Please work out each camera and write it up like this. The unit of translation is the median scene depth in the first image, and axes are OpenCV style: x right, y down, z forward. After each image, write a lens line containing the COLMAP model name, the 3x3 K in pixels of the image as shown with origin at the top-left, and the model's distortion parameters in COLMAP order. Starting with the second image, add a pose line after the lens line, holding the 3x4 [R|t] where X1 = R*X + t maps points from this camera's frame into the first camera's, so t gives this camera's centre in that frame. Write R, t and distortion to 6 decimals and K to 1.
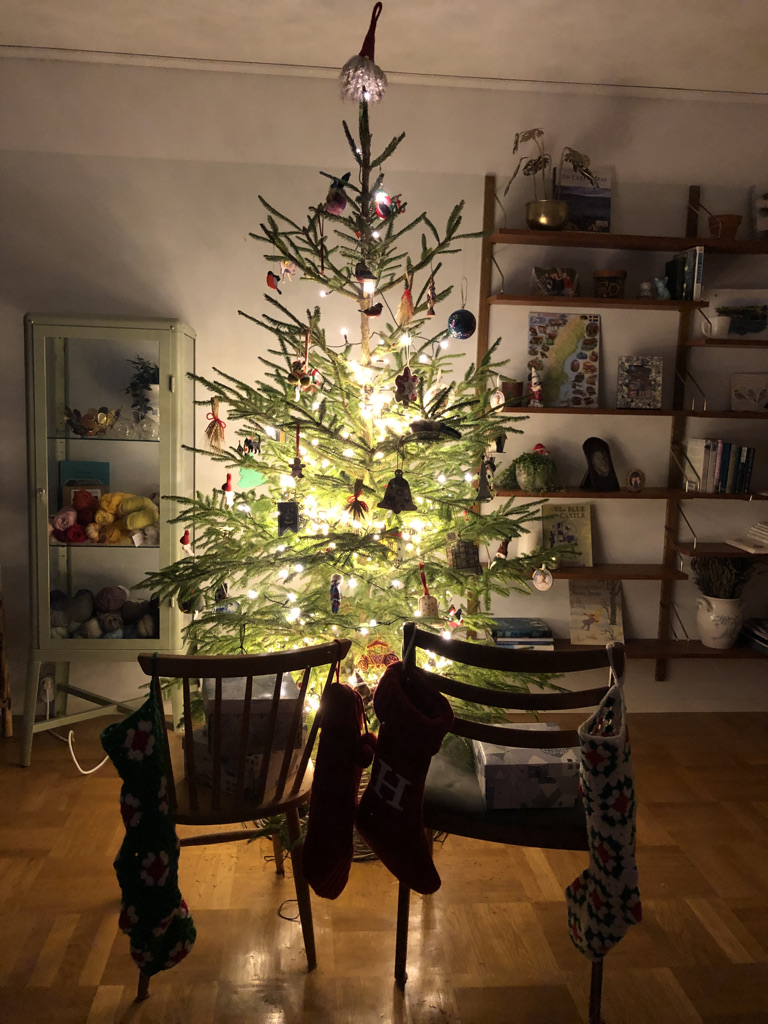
lens RADIAL K [[837.9, 0, 383.6], [0, 837.9, 509.6], [0, 0, 1]] dist [0.017639, -0.001756]
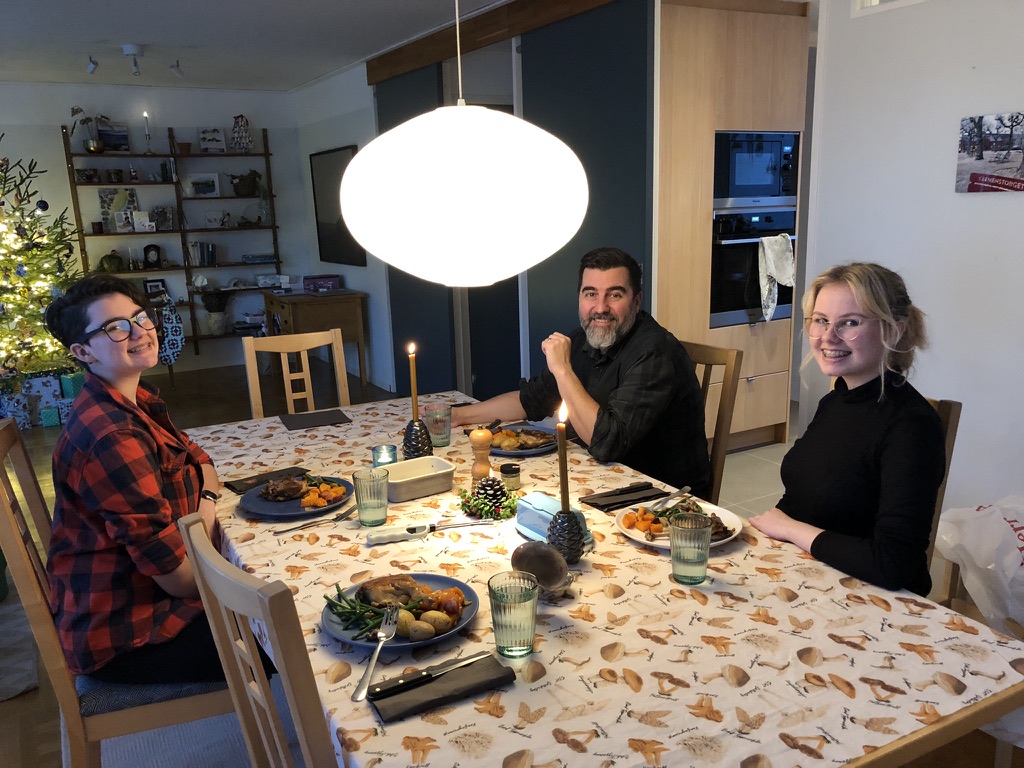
lens RADIAL K [[837.9, 0, 513.3], [0, 837.9, 391.6], [0, 0, 1]] dist [0.017639, -0.001756]
pose [[0.908516, -0.147545, 0.390934, 0.224951], [0.113500, 0.987547, 0.108947, 0.168784], [-0.402140, -0.054609, 0.913948, -1.464877]]
